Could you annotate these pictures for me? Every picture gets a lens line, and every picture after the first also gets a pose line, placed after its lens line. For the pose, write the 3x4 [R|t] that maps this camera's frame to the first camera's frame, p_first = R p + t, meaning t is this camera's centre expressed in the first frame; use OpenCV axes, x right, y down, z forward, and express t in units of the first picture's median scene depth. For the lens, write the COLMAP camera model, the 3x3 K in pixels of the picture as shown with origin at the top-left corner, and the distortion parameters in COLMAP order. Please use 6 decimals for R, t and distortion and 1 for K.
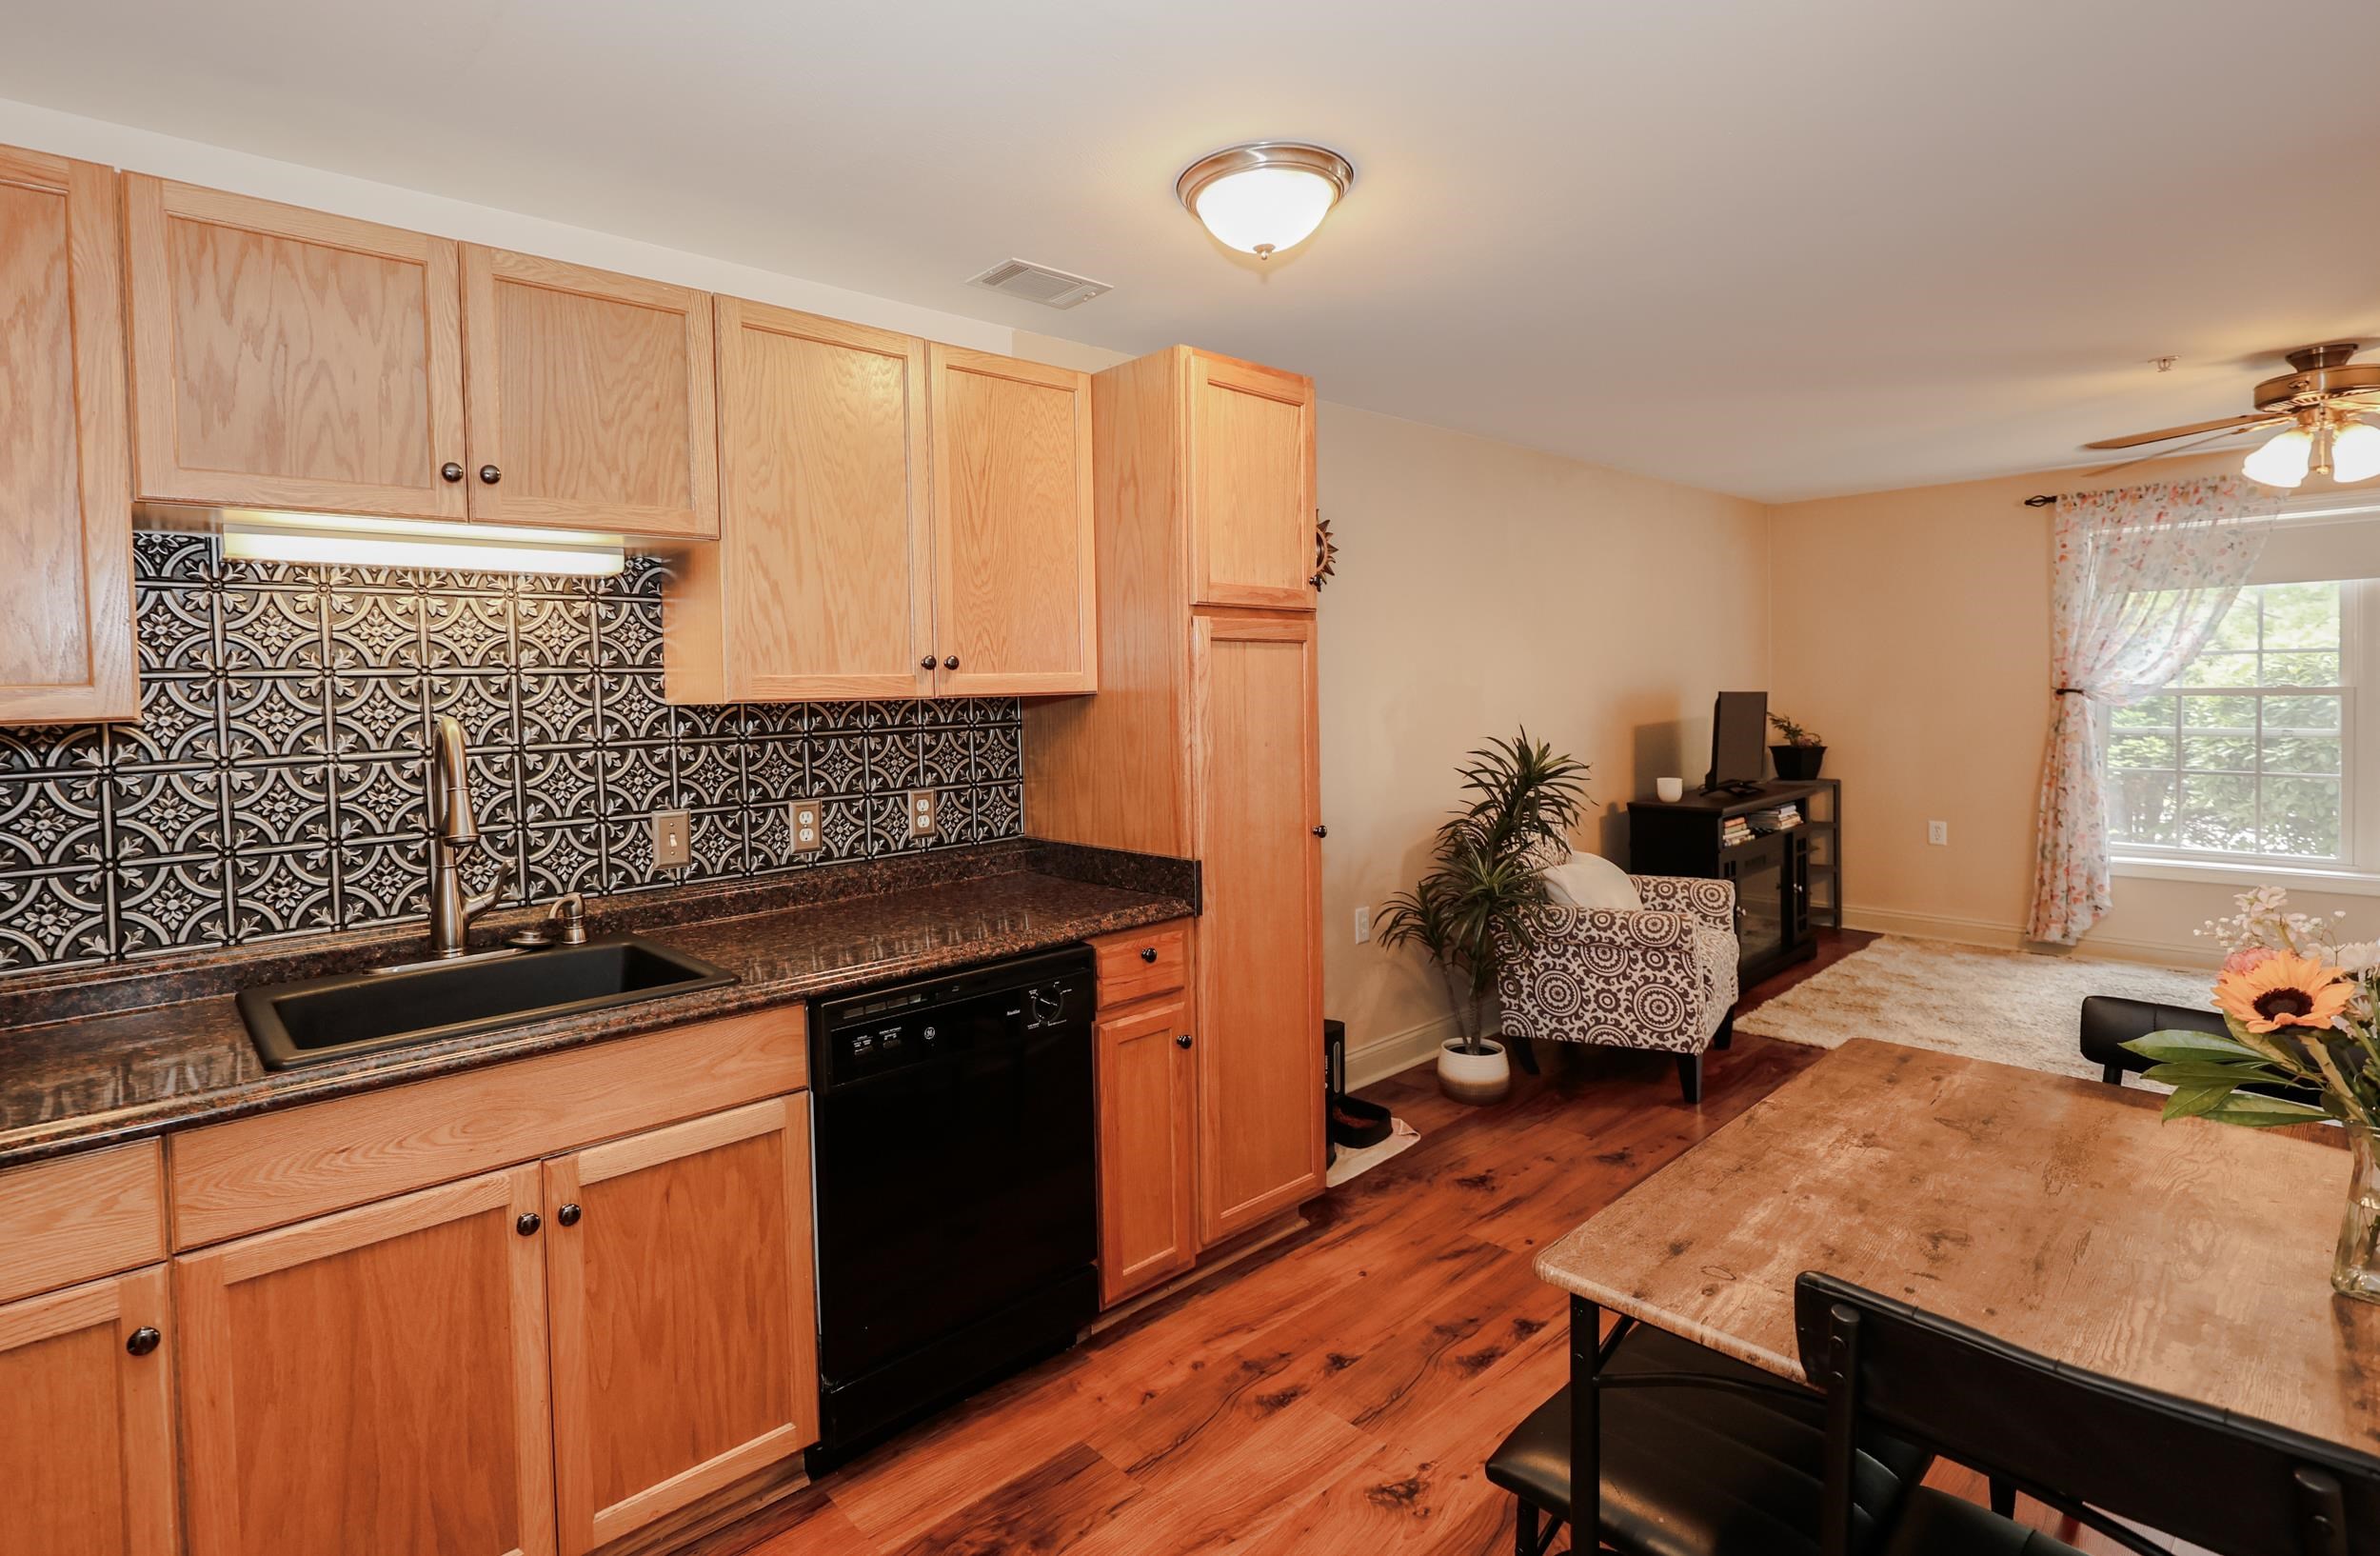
lens RADIAL K [[1144.6, 0, 1118.2], [0, 1144.6, 718.9], [0, 0, 1]] dist [0.006209, 0.001082]
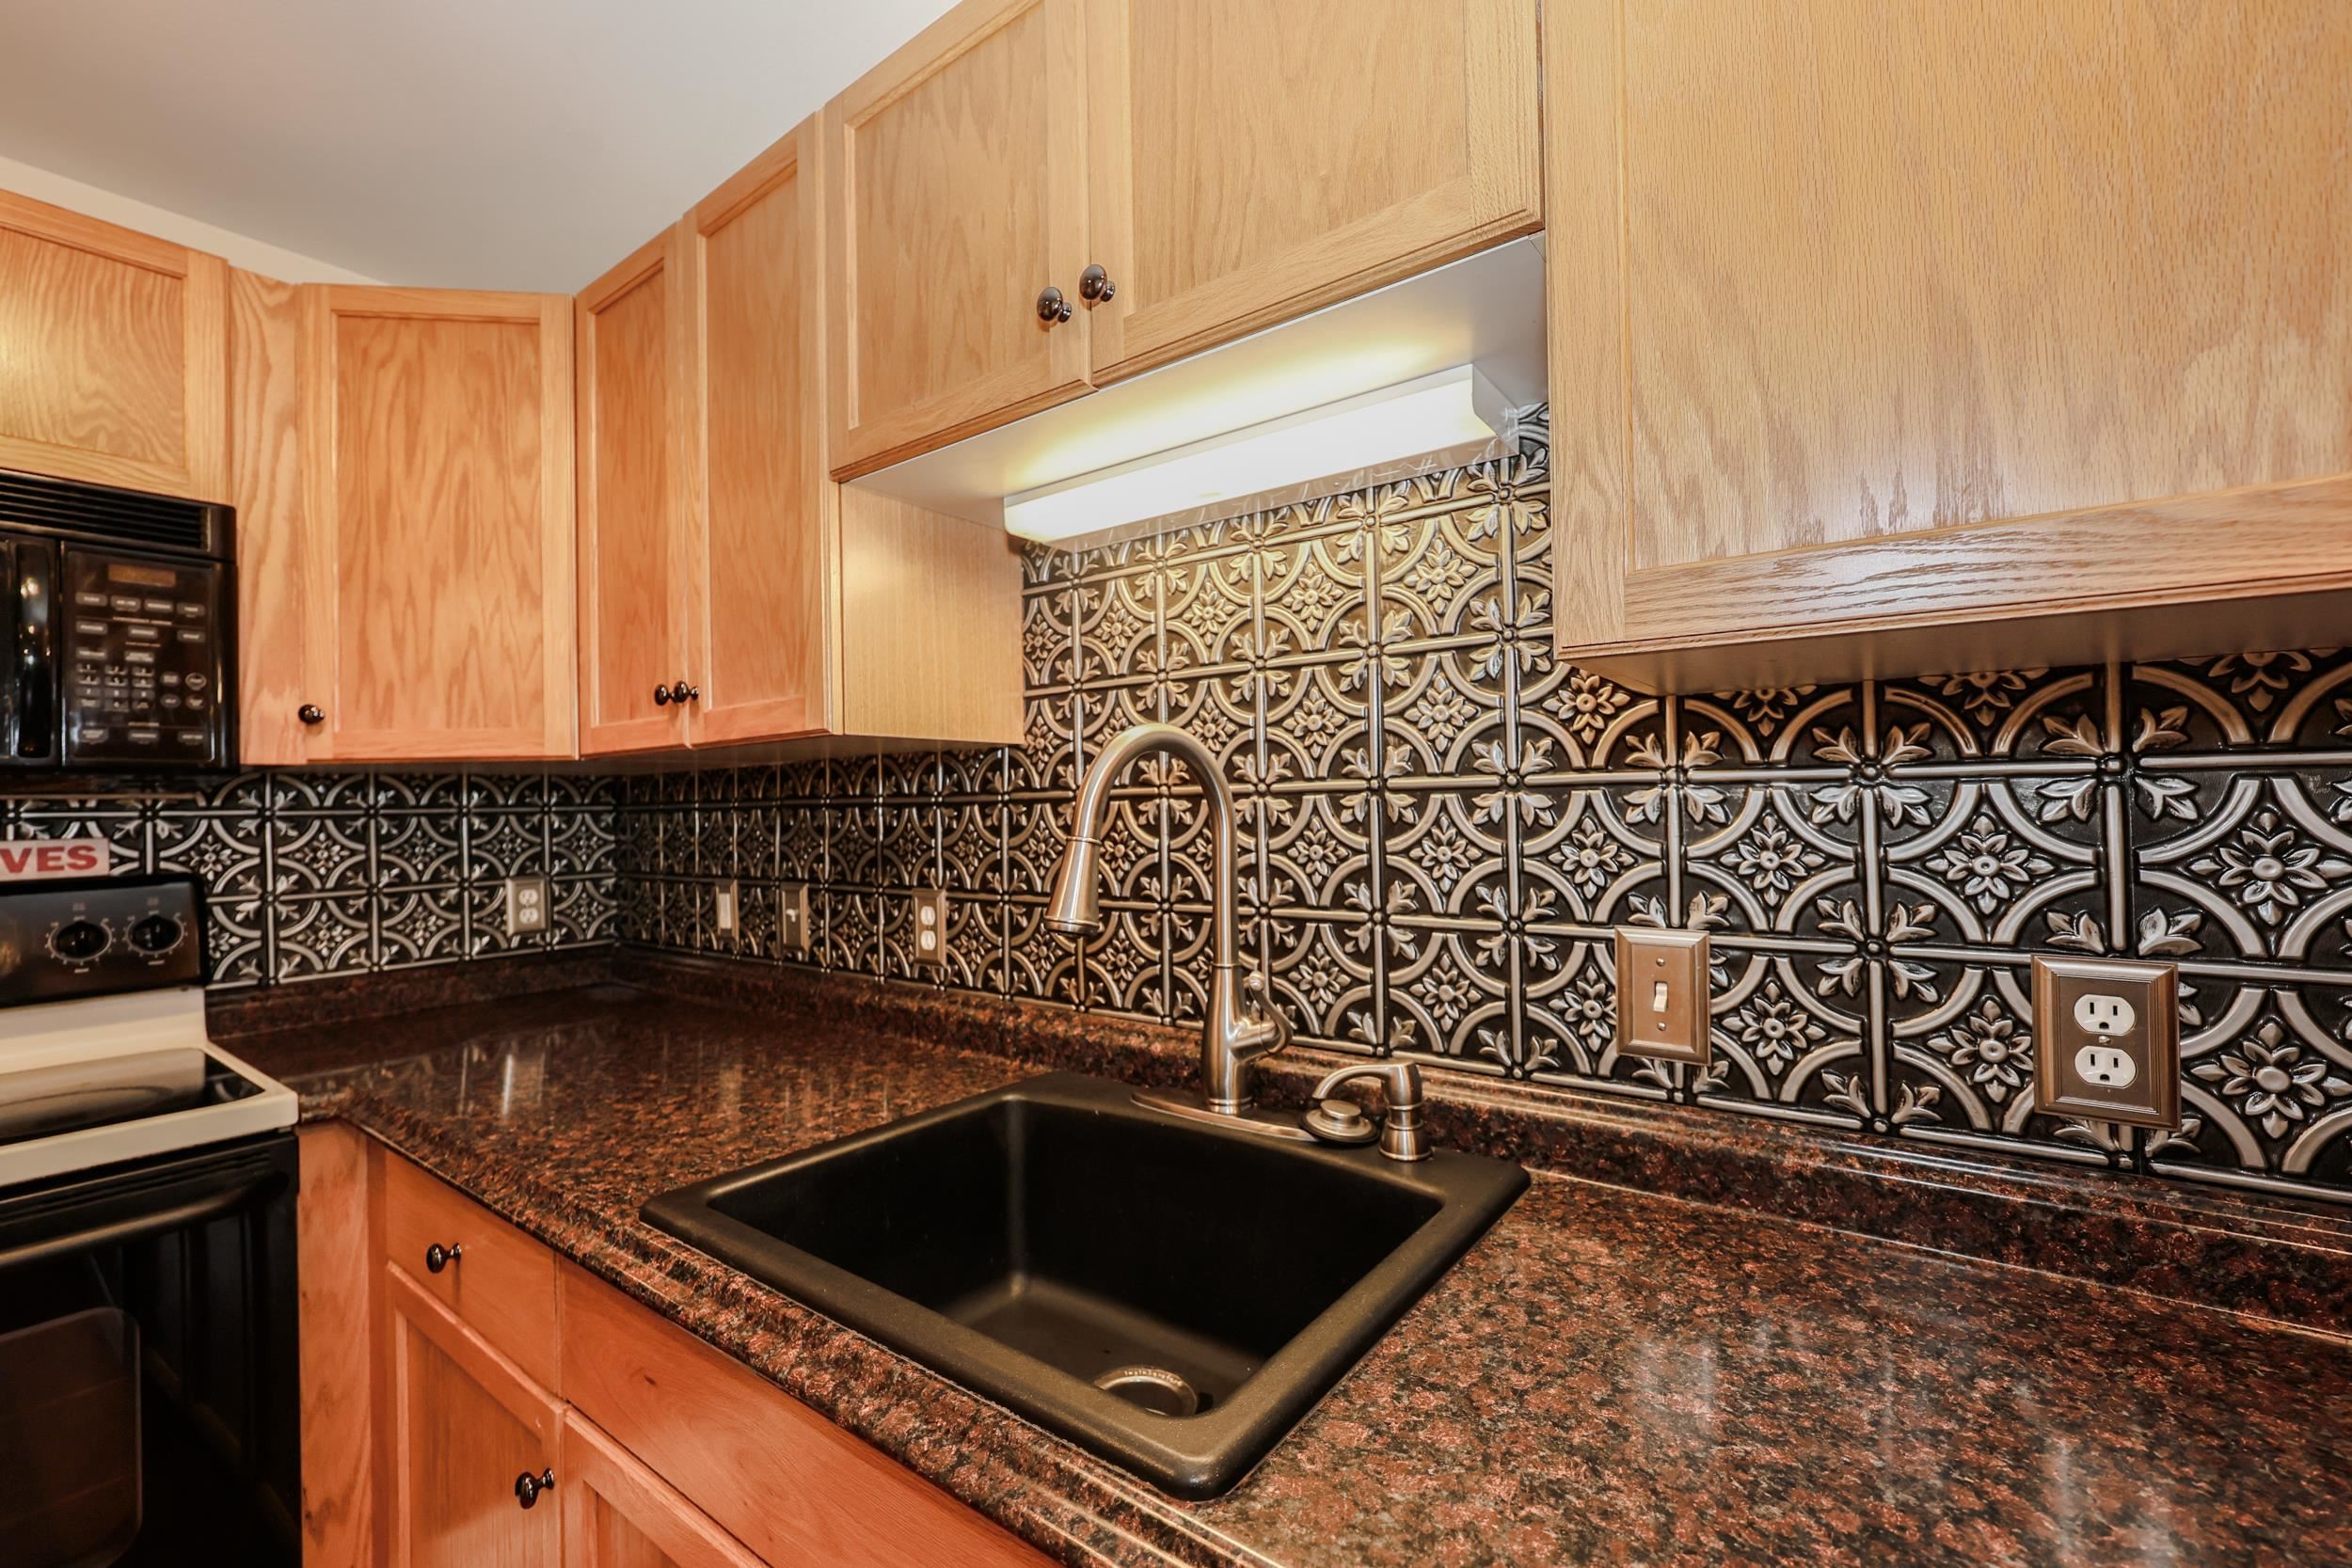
lens RADIAL K [[1026.6, 0, 1176.8], [0, 1026.6, 784.0], [0, 0, 1]] dist [-0.002238, 0.002991]
pose [[0.191627, 0.005081, -0.981455, -0.024817], [-0.005109, 0.999978, 0.004179, 0.017364], [0.981455, 0.004213, 0.191648, 0.578054]]
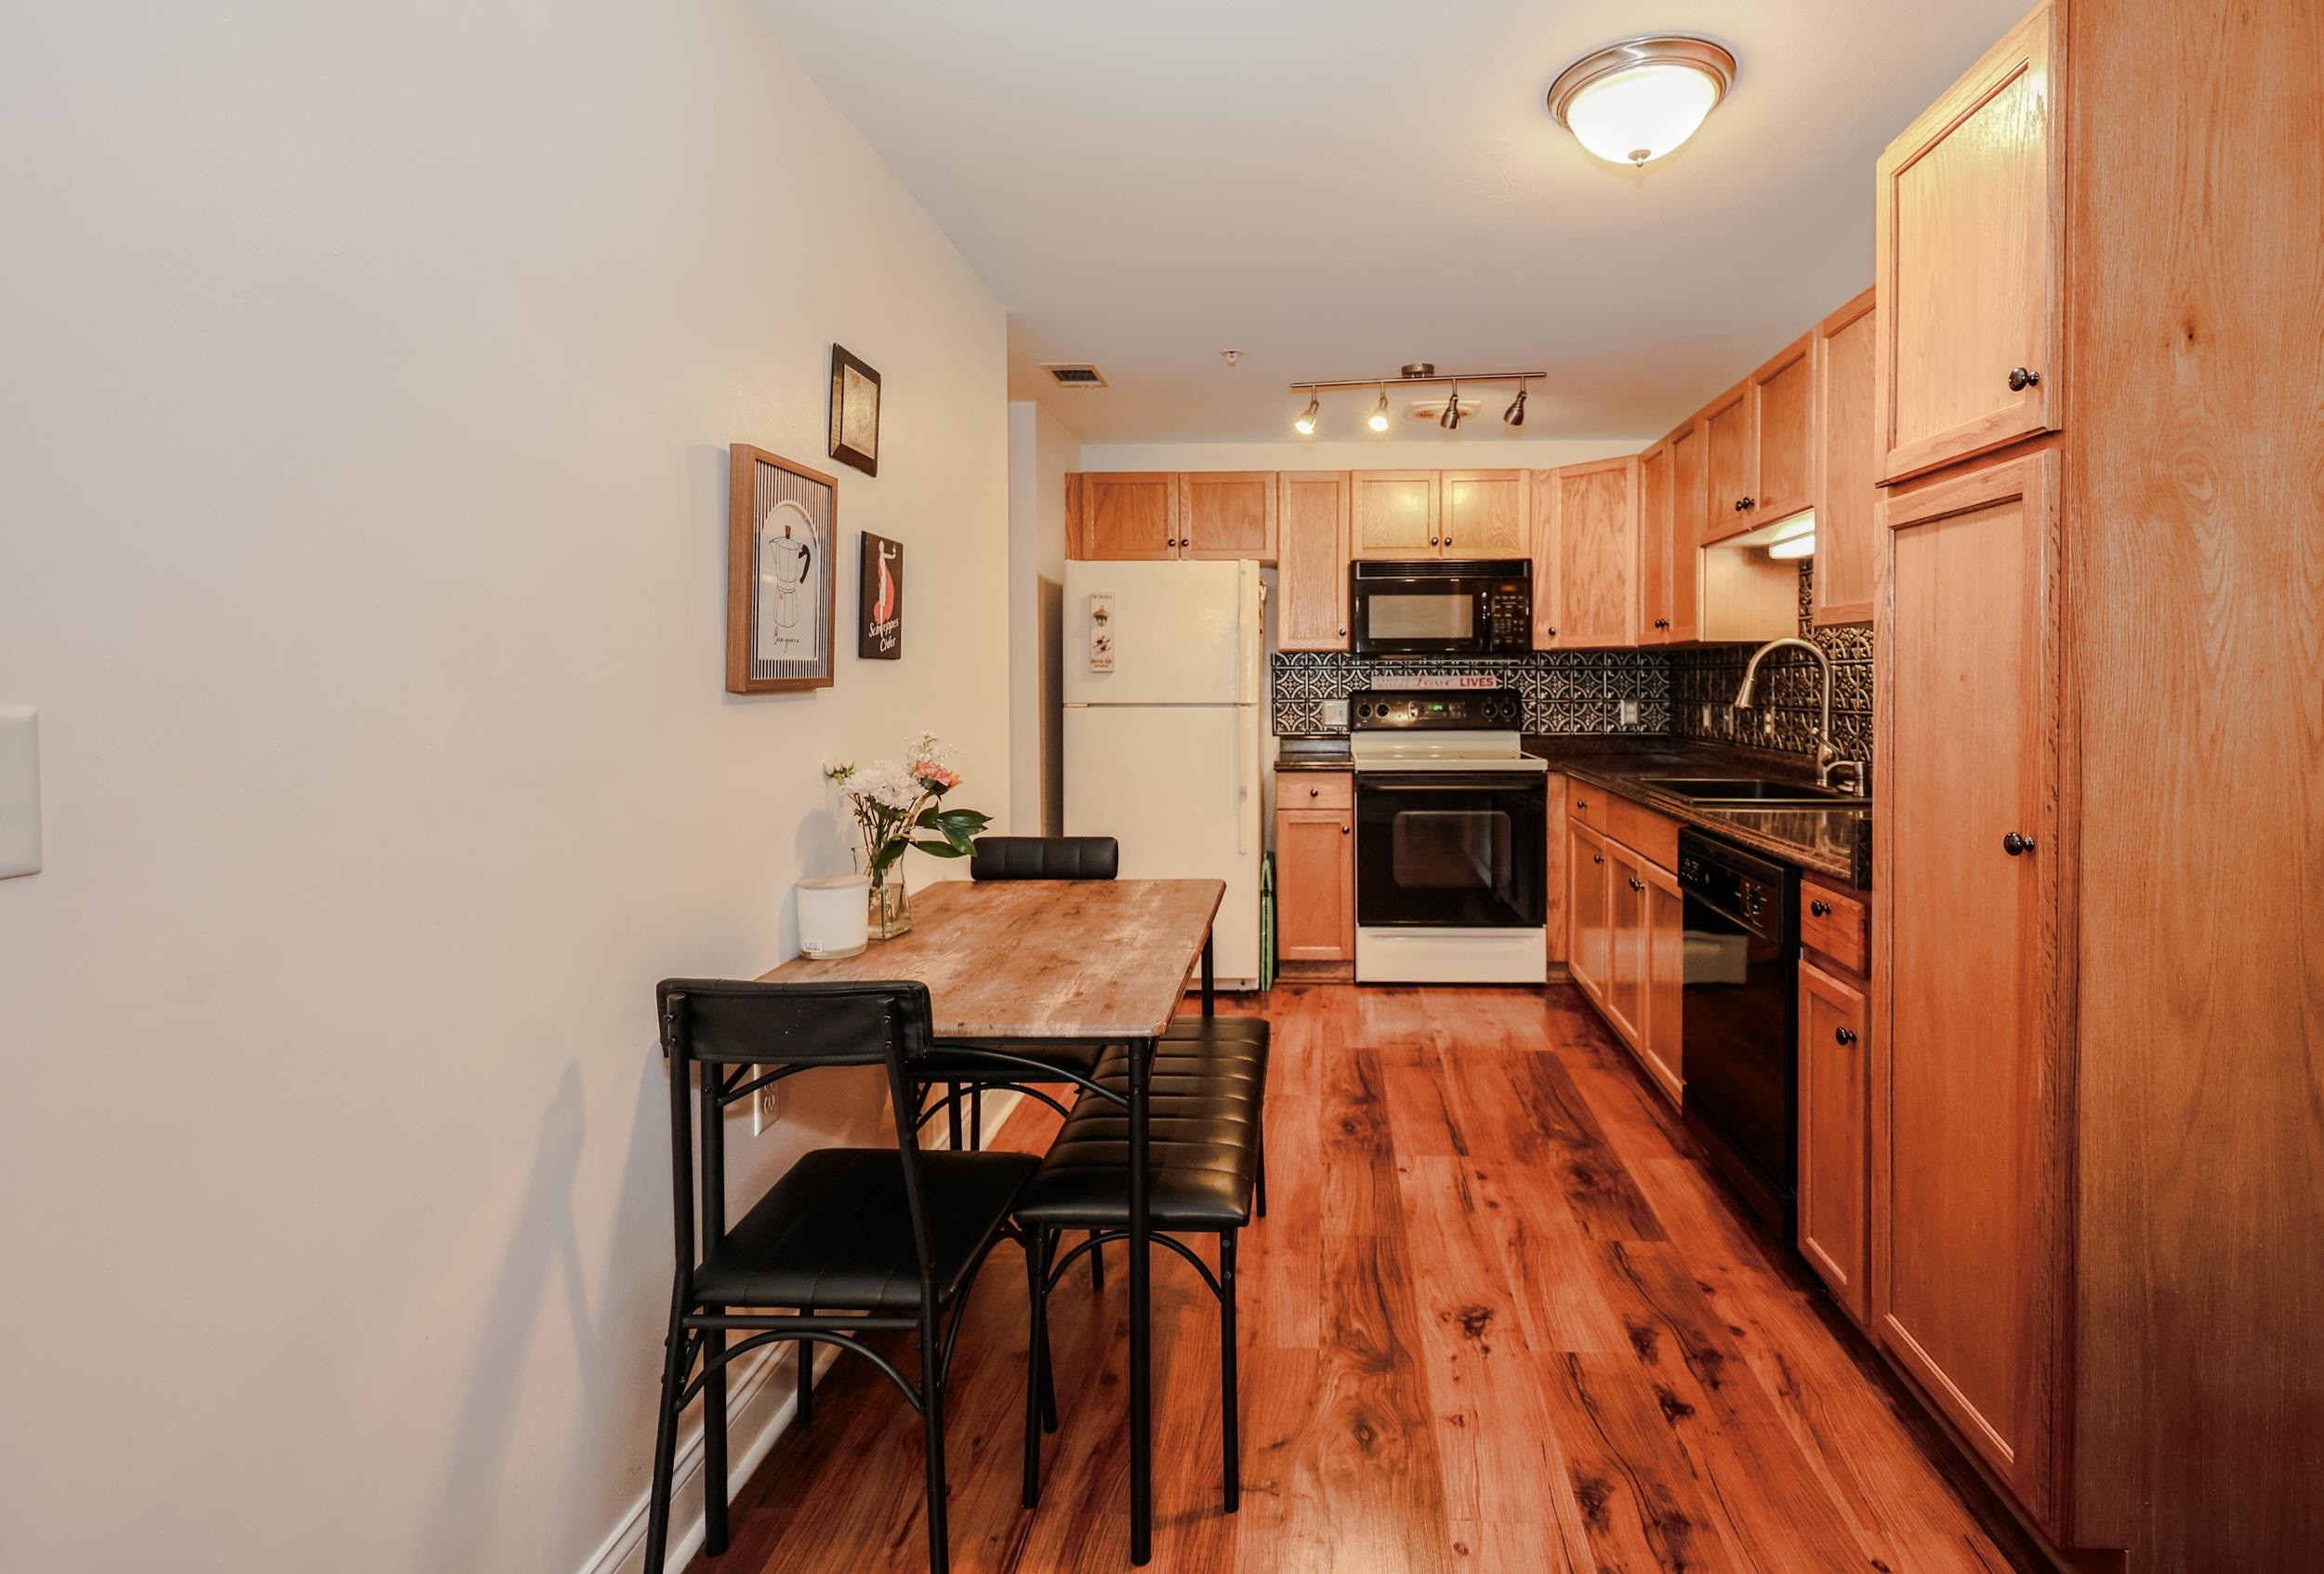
lens RADIAL K [[1073.5, 0, 1285.6], [0, 1073.5, 697.0], [0, 0, 1]] dist [-0.001283, -0.000298]
pose [[-0.685695, 0.036838, -0.726956, 0.711794], [0.000796, 0.998756, 0.049859, 0.002777], [0.727889, 0.033609, -0.684871, 0.996964]]
